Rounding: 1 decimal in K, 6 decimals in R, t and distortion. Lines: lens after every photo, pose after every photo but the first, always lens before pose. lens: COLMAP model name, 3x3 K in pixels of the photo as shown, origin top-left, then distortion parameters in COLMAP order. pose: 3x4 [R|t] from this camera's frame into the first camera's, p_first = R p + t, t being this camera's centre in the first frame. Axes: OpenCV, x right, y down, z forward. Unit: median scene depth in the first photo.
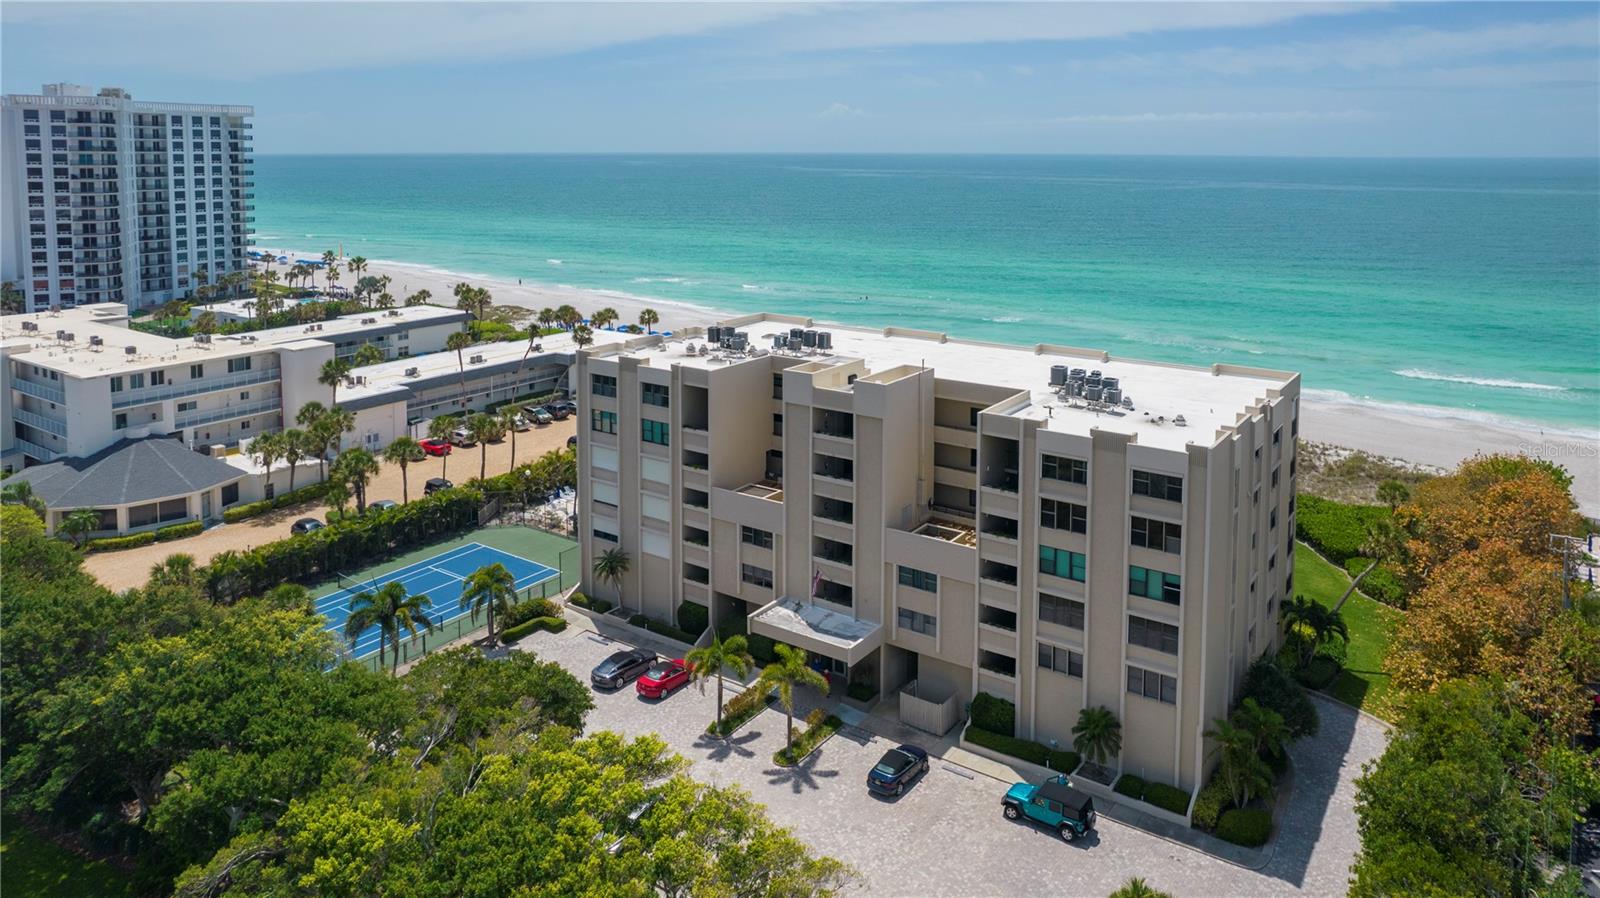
lens RADIAL K [[1087.7, 0, 830.8], [0, 1087.7, 199.1], [0, 0, 1]] dist [-0.024389, 0.018587]
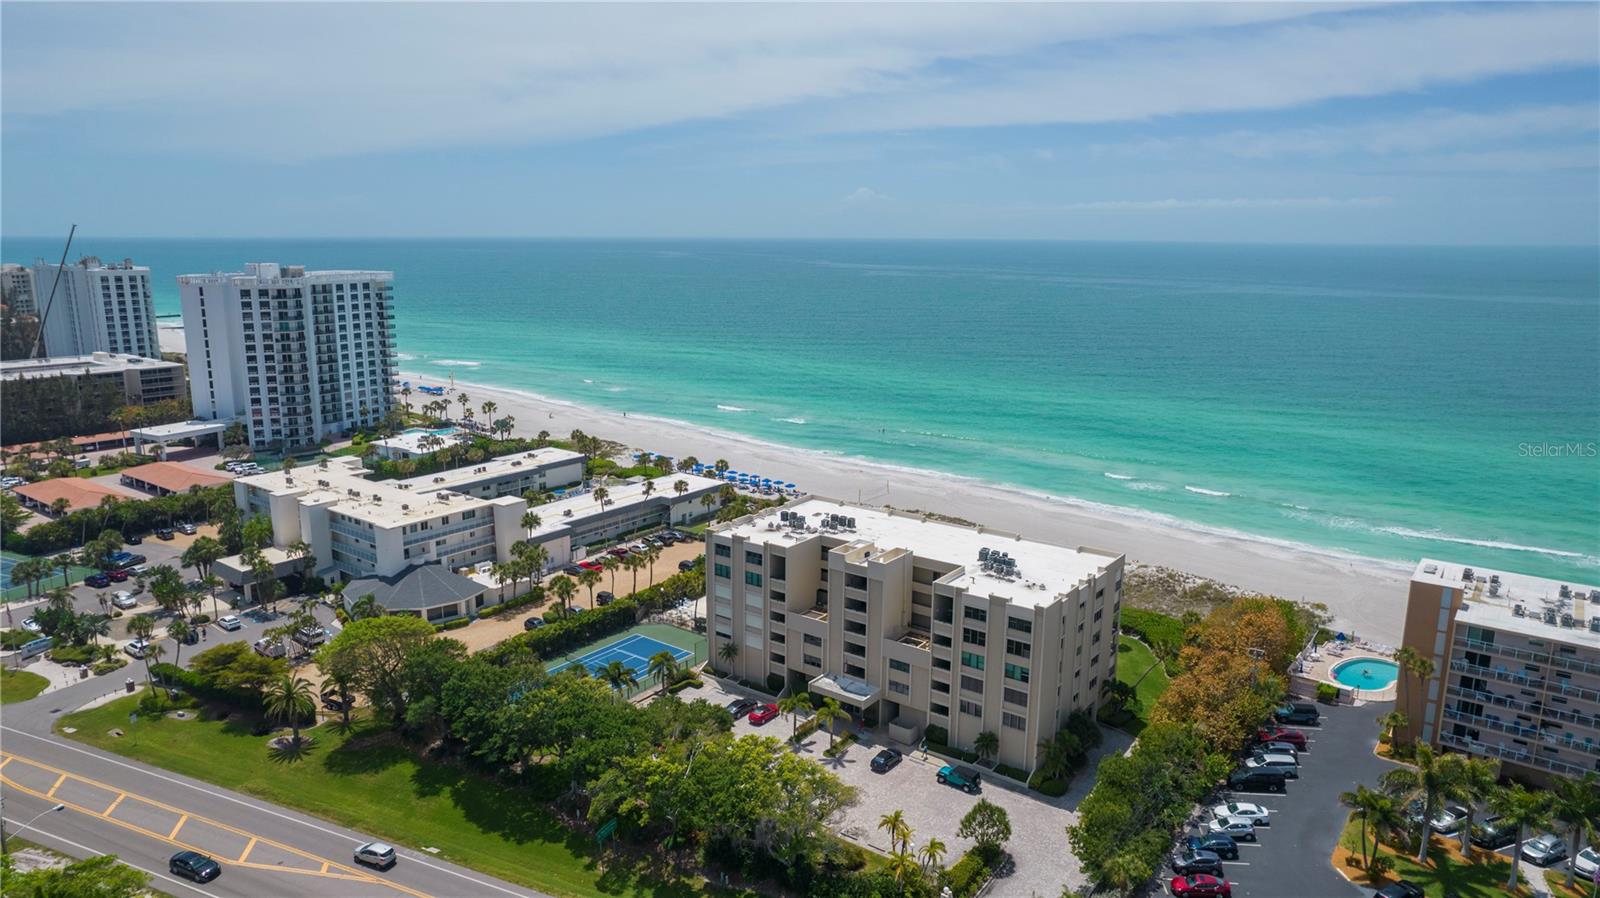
lens RADIAL K [[1087.7, 0, 807.3], [0, 1087.7, 381.3], [0, 0, 1]] dist [-0.024389, 0.018587]
pose [[0.998972, 0.009112, -0.044415, -0.001066], [-0.004333, 0.994299, 0.106535, -0.303987], [0.045132, -0.106233, 0.993316, -0.737741]]
